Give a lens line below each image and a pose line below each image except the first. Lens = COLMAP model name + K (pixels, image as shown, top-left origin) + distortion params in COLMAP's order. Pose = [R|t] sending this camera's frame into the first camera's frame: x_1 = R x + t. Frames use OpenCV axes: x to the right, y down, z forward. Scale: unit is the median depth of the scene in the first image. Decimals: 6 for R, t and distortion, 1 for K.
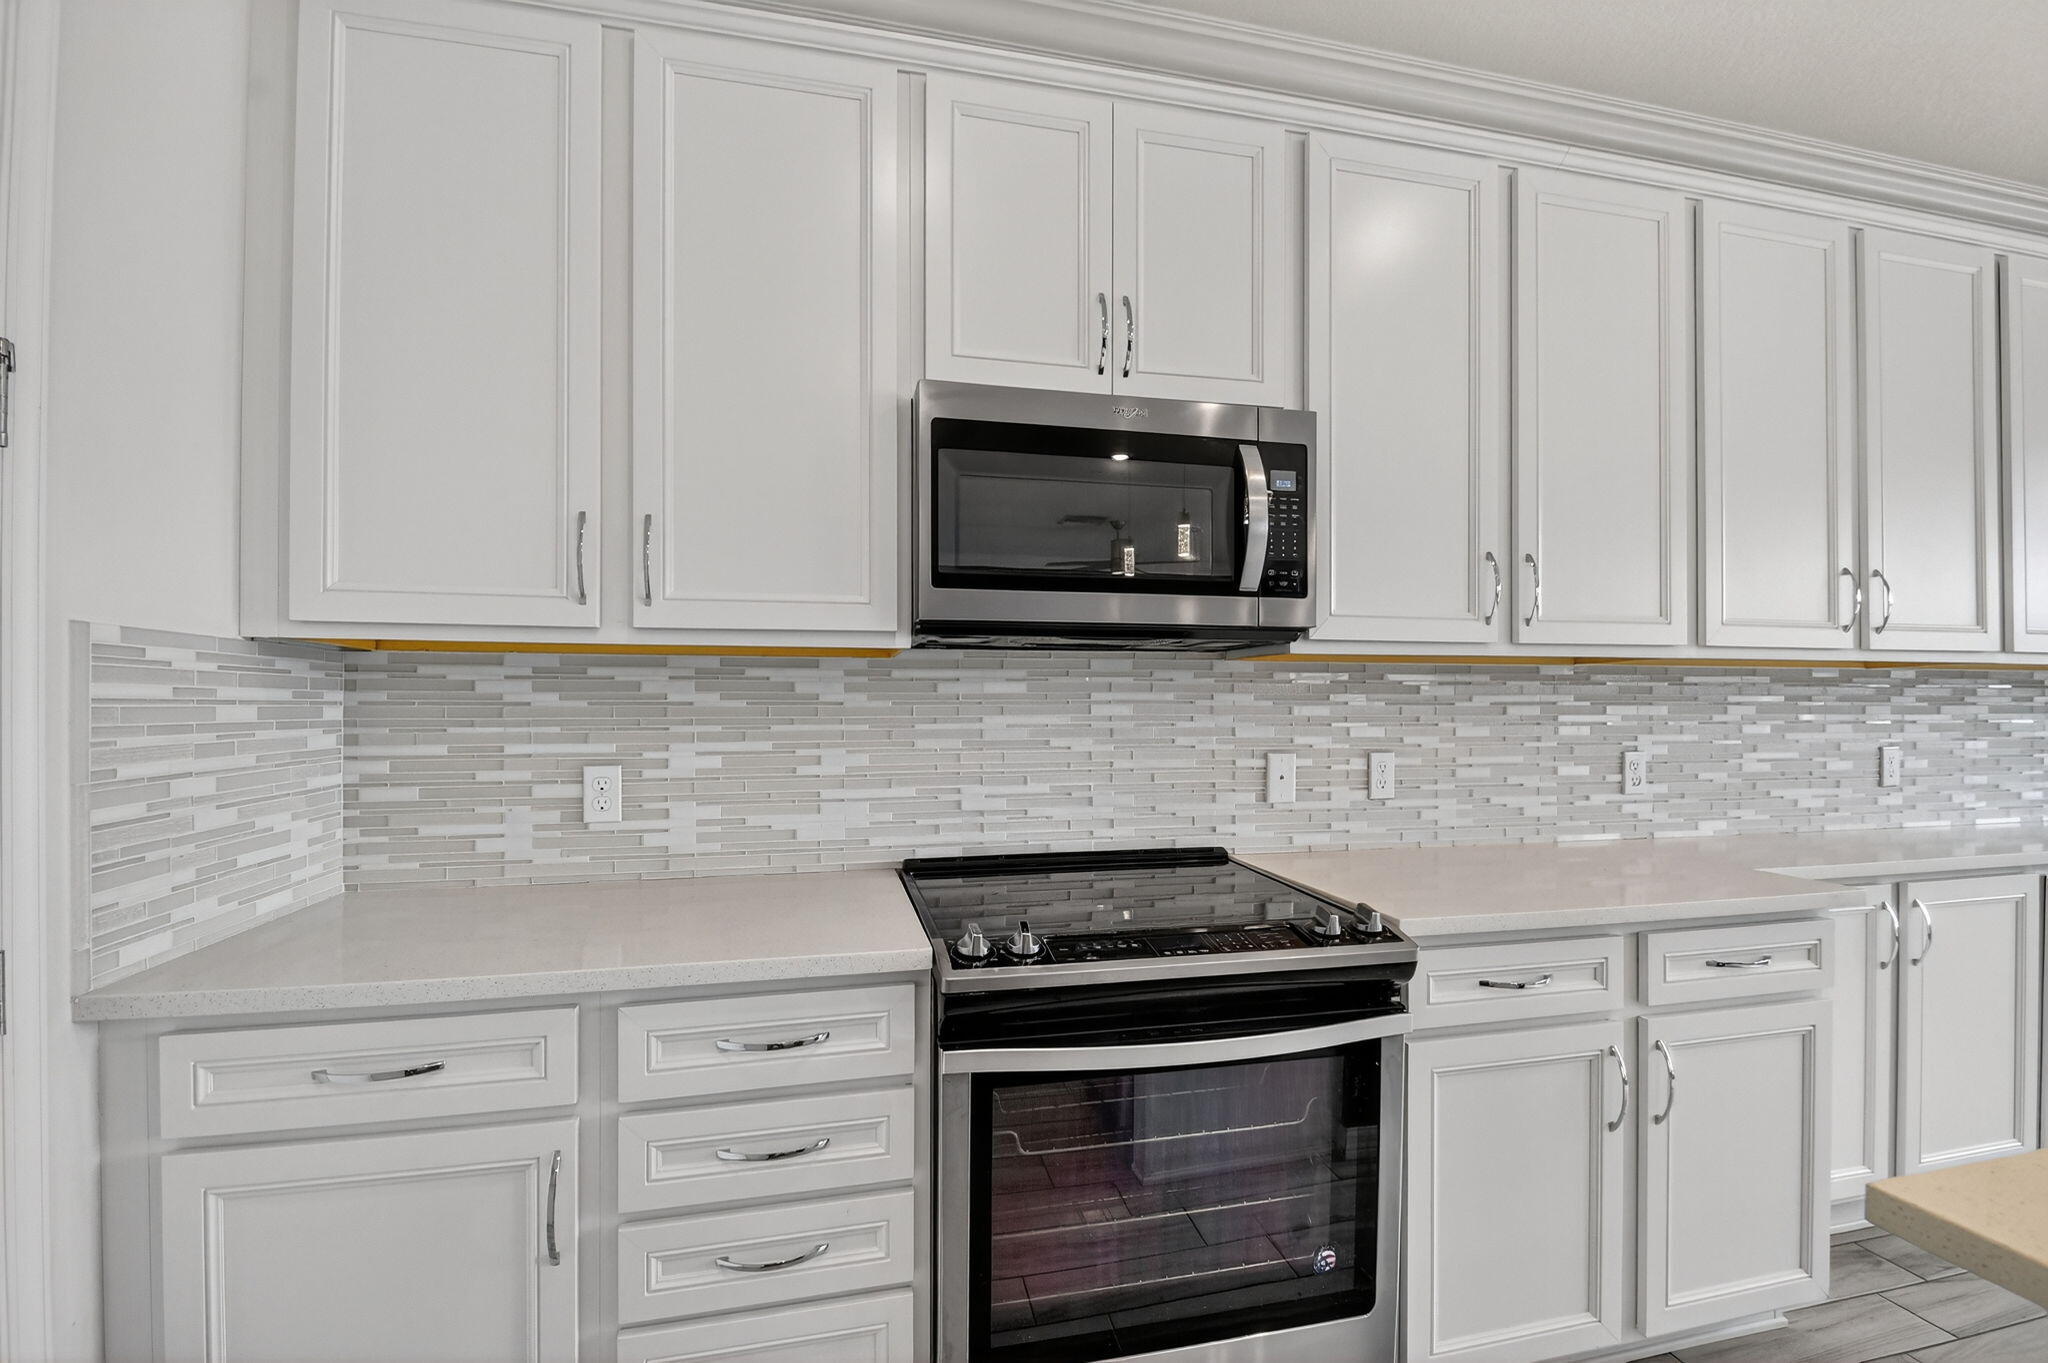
lens RADIAL K [[900.1, 0, 1042.2], [0, 900.1, 698.1], [0, 0, 1]] dist [-0.002515, -0.004212]
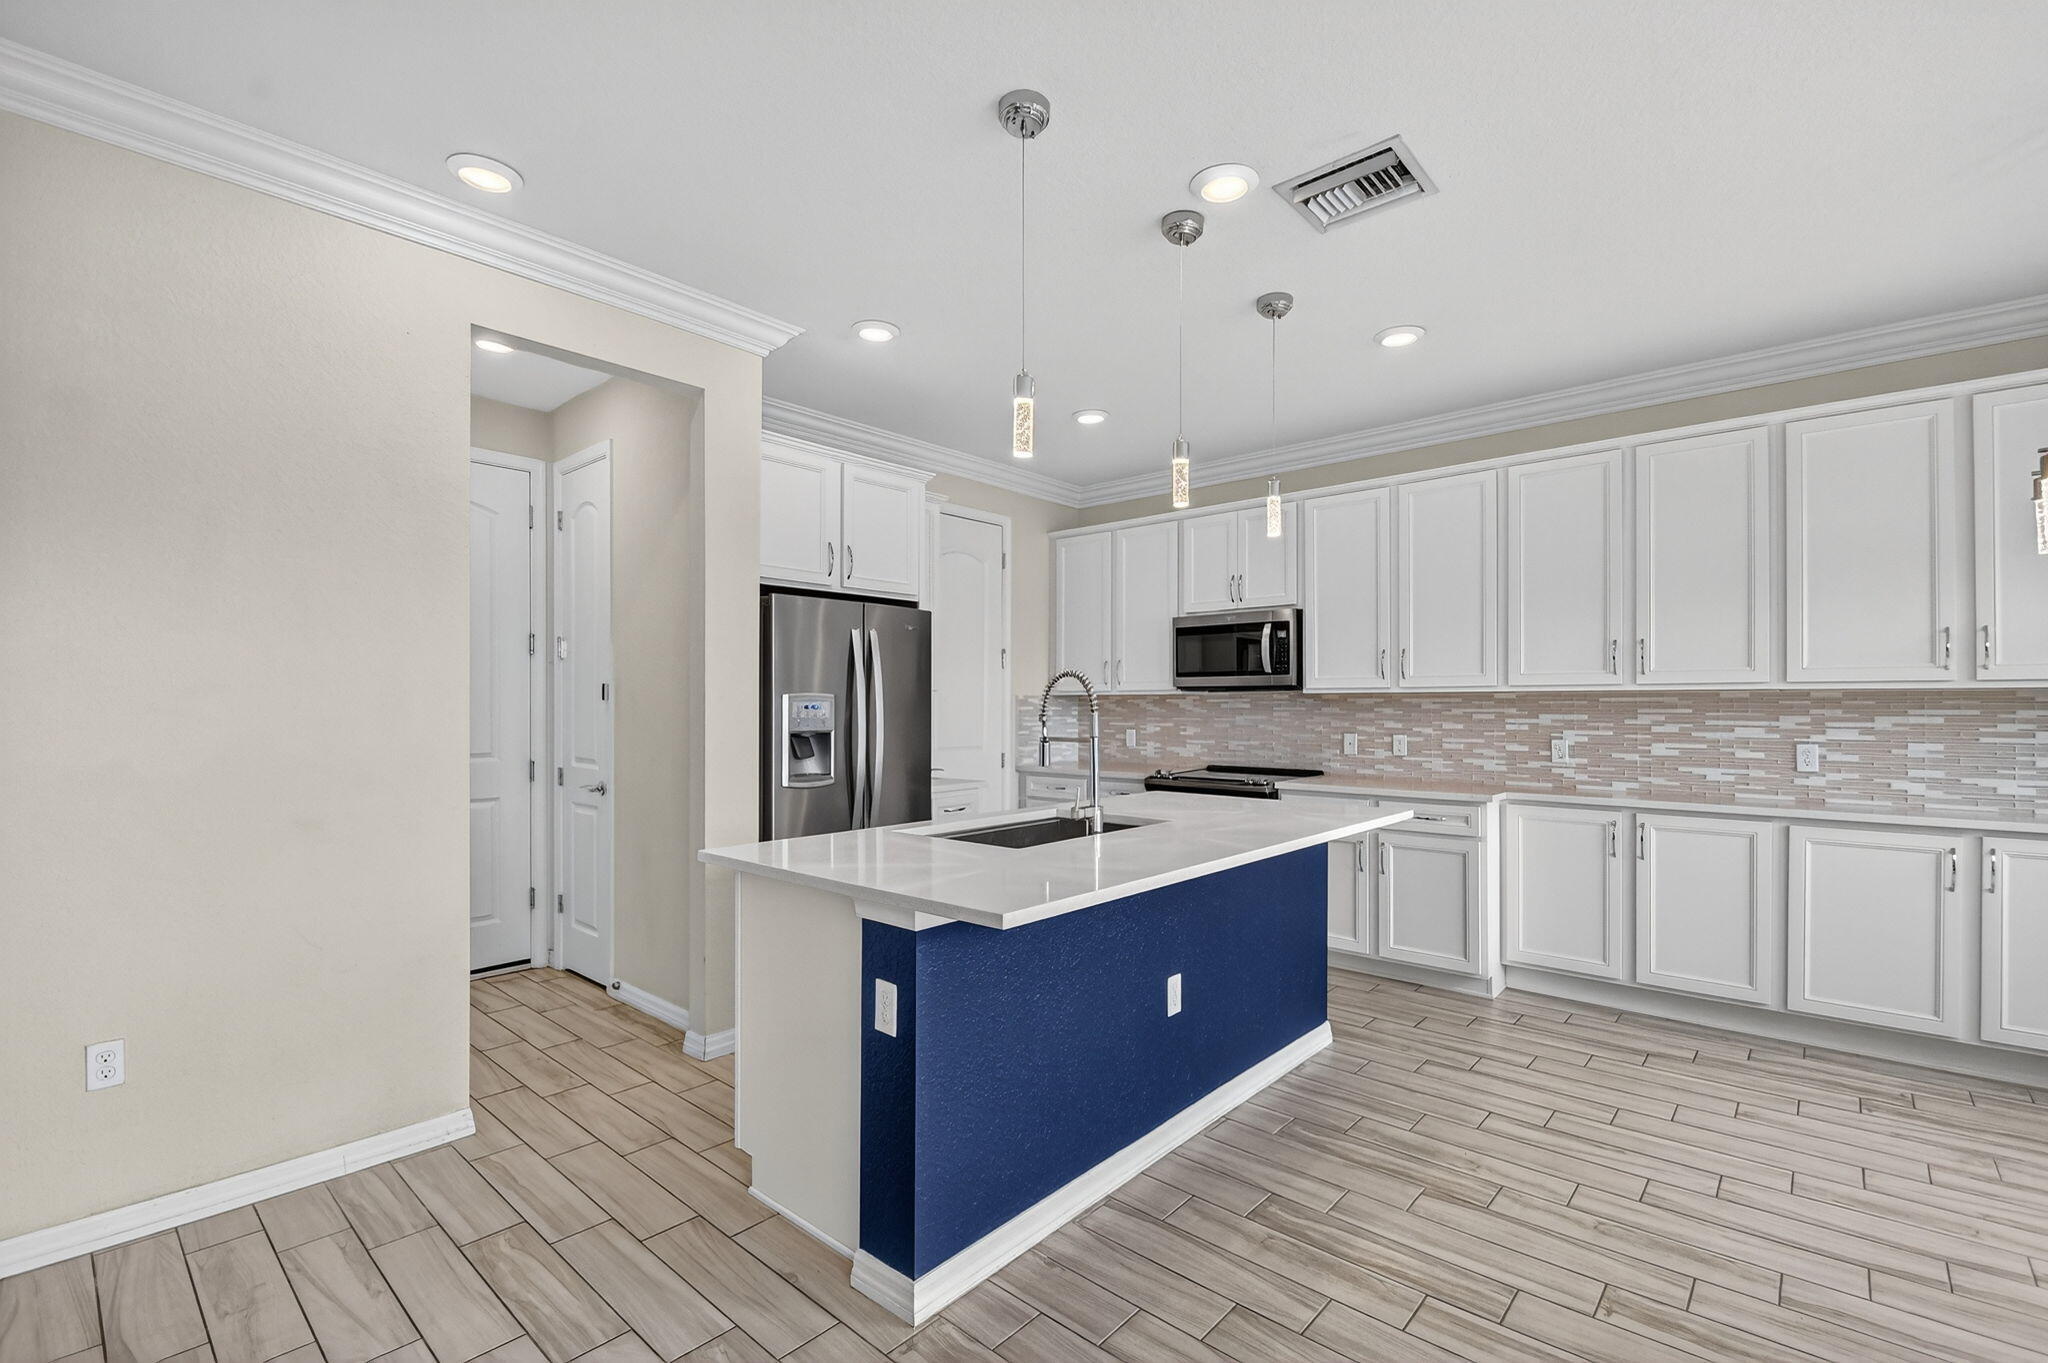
lens RADIAL K [[900.1, 0, 1030.6], [0, 900.1, 694.7], [0, 0, 1]] dist [-0.002515, -0.004212]
pose [[0.575548, -0.009407, -0.817714, 1.677650], [0.003892, 0.999954, -0.008765, -0.020830], [0.817759, 0.001862, 0.575558, -1.008979]]
